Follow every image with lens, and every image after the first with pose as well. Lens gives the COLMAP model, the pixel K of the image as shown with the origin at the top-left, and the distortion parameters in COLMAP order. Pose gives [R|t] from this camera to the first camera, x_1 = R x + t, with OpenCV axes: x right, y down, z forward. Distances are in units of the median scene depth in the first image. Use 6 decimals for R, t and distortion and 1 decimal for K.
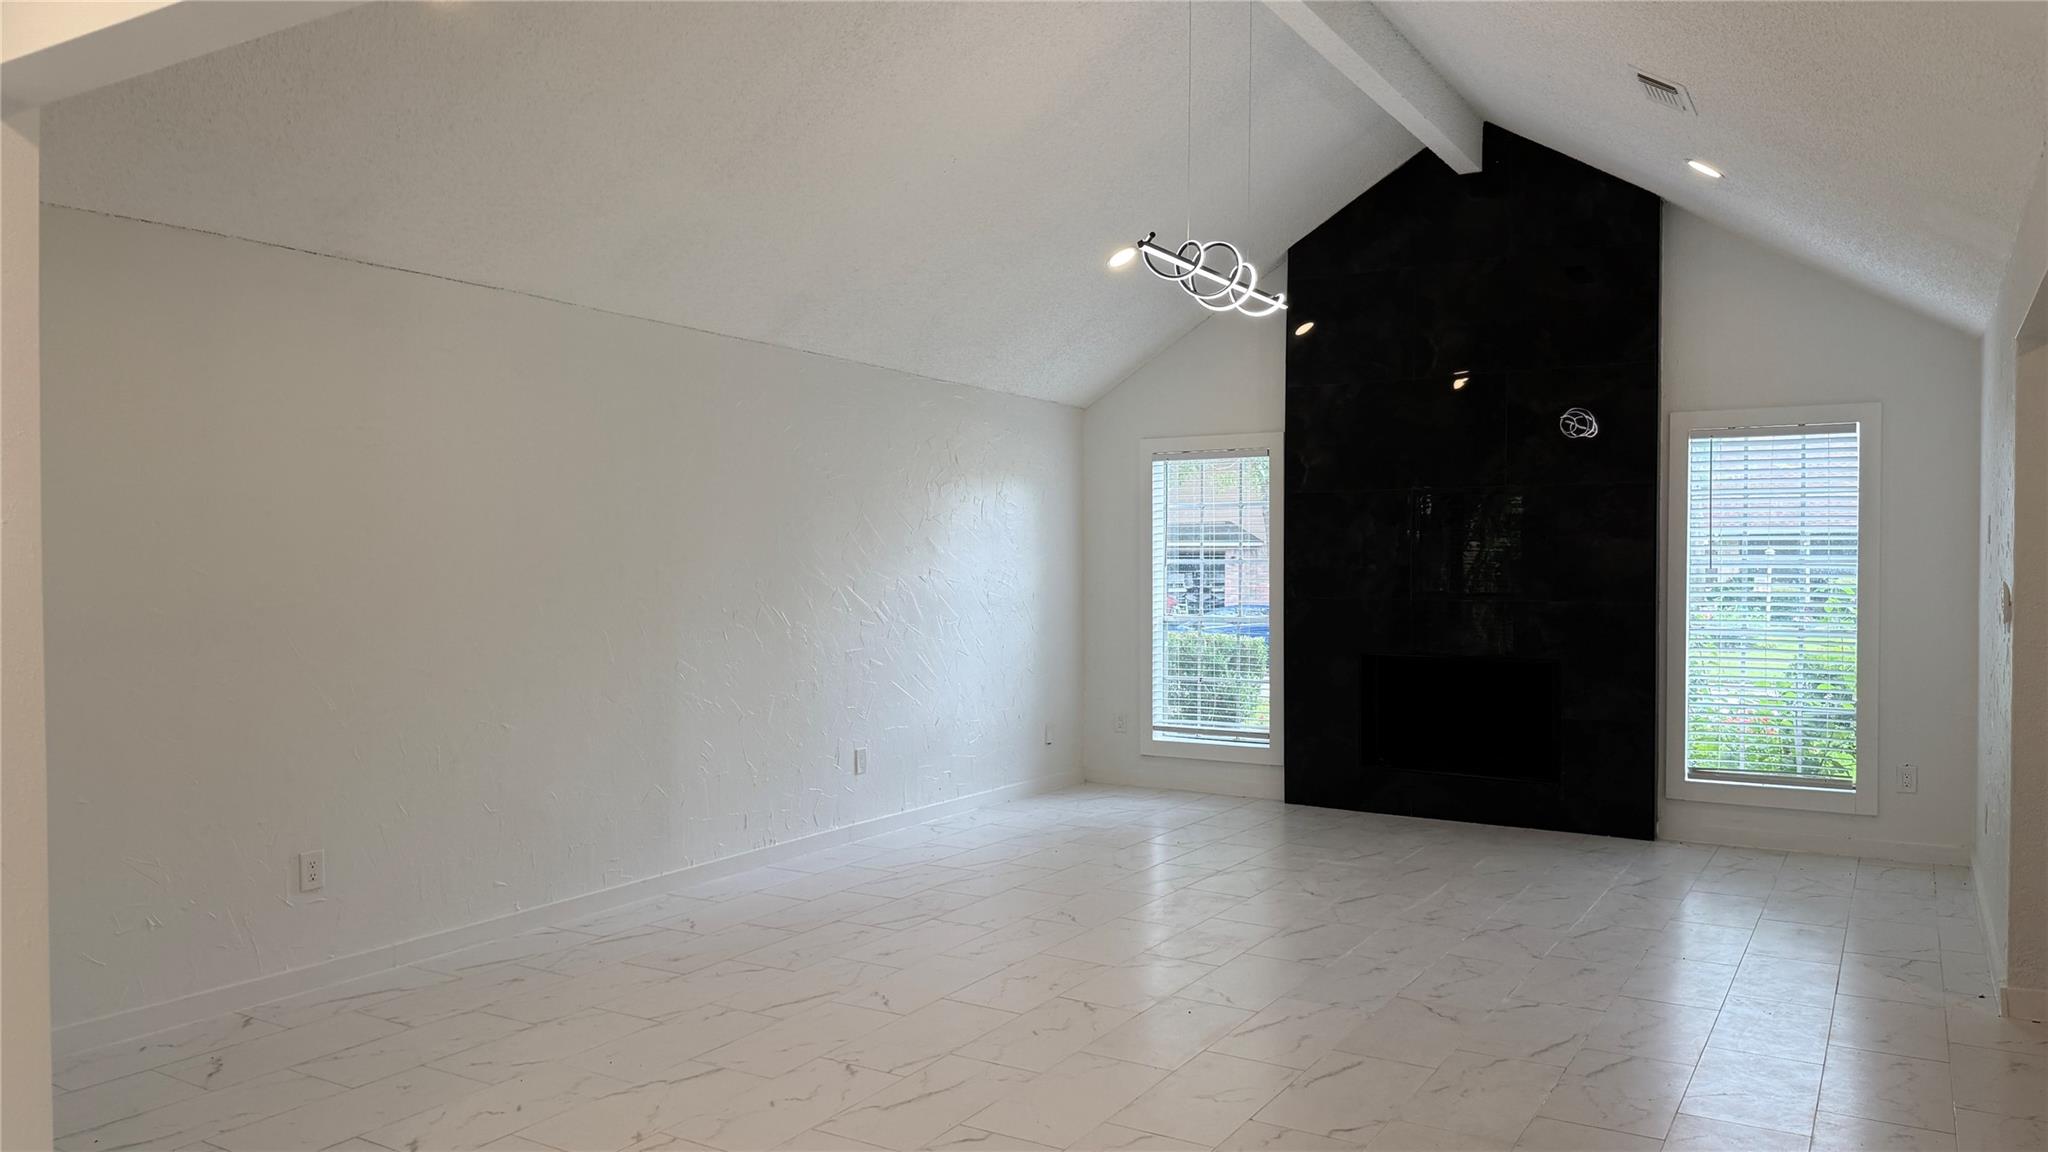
lens RADIAL K [[1439.7, 0, 1024.0], [0, 1439.7, 576.0], [0, 0, 1]] dist [0.081927, 0.000625]
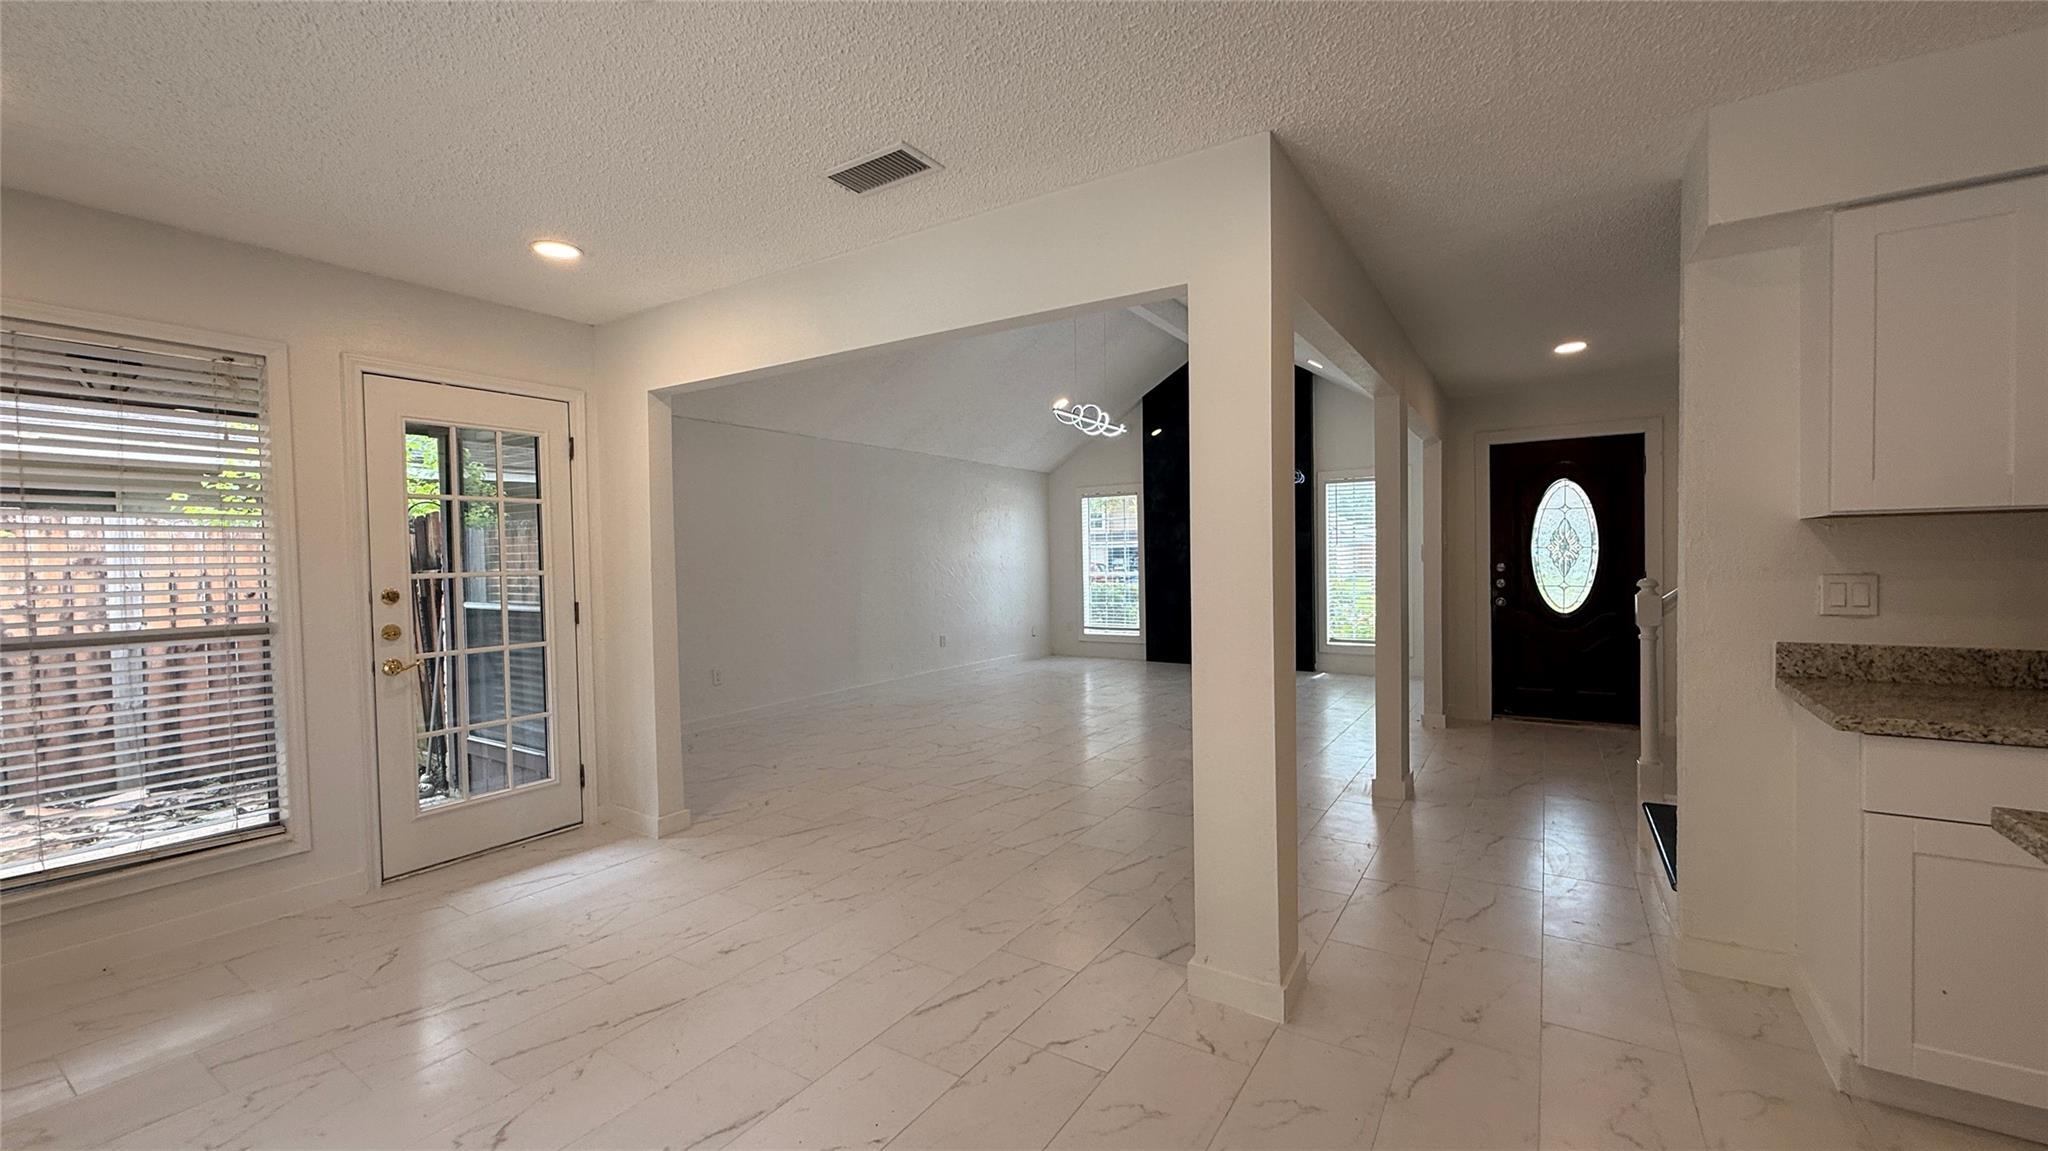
lens RADIAL K [[816.5, 0, 1017.4], [0, 816.5, 573.7], [0, 0, 1]] dist [0.000797, 0.000066]
pose [[0.999485, -0.016746, -0.027379, 0.029750], [0.017089, 0.999778, 0.012343, 0.013507], [0.027166, -0.012804, 0.999549, -0.191690]]
